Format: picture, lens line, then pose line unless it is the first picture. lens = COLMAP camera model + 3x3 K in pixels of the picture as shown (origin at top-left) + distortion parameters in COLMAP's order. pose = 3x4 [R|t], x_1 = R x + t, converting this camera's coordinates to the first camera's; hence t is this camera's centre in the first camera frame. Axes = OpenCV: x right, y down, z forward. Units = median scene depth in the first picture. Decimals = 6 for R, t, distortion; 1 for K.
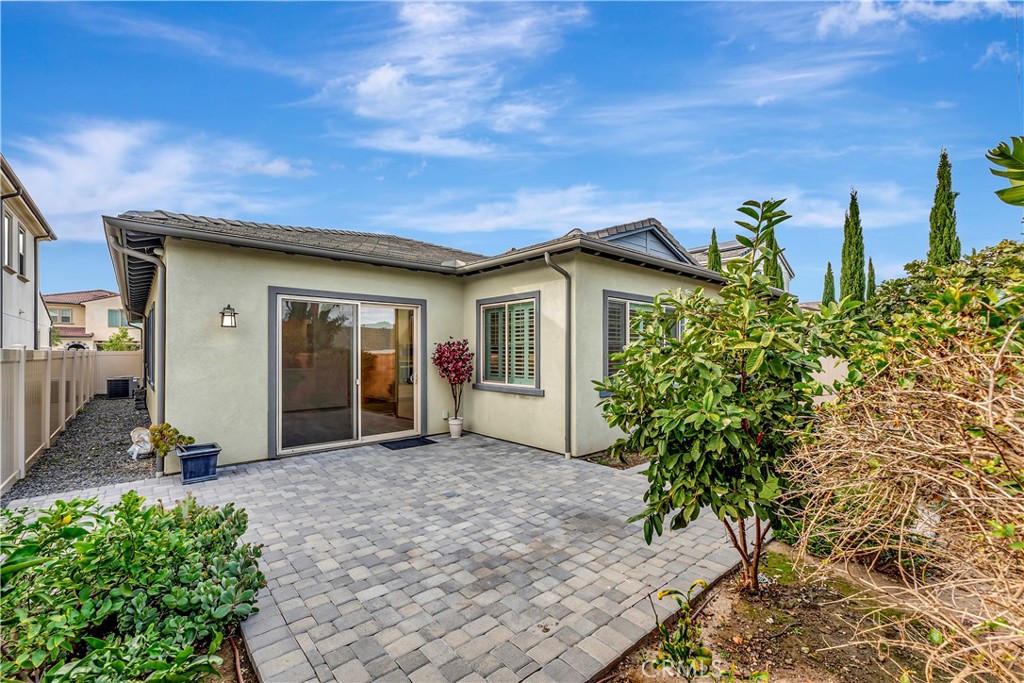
lens RADIAL K [[432.9, 0, 514.9], [0, 432.9, 352.3], [0, 0, 1]] dist [0.002591, 0.000102]
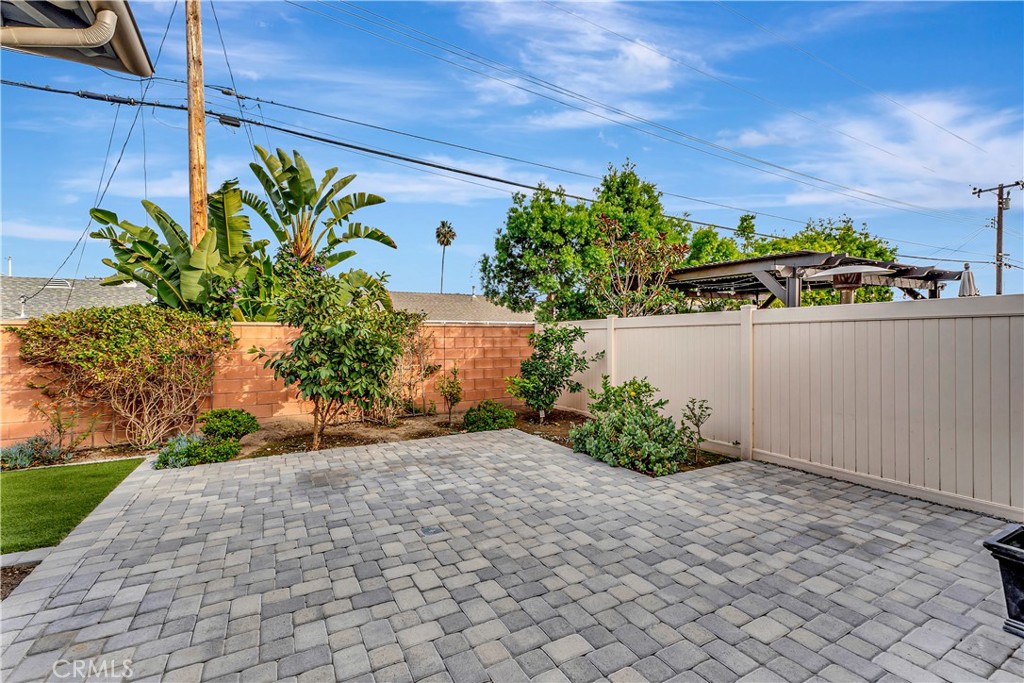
lens RADIAL K [[444.9, 0, 512.0], [0, 444.9, 341.5], [0, 0, 1]] dist [0.003156, 0.000061]
pose [[-0.977209, 0.007629, 0.212141, -0.361588], [0.009419, 0.999928, 0.007429, 0.043591], [-0.212069, 0.009258, -0.977211, 1.440075]]
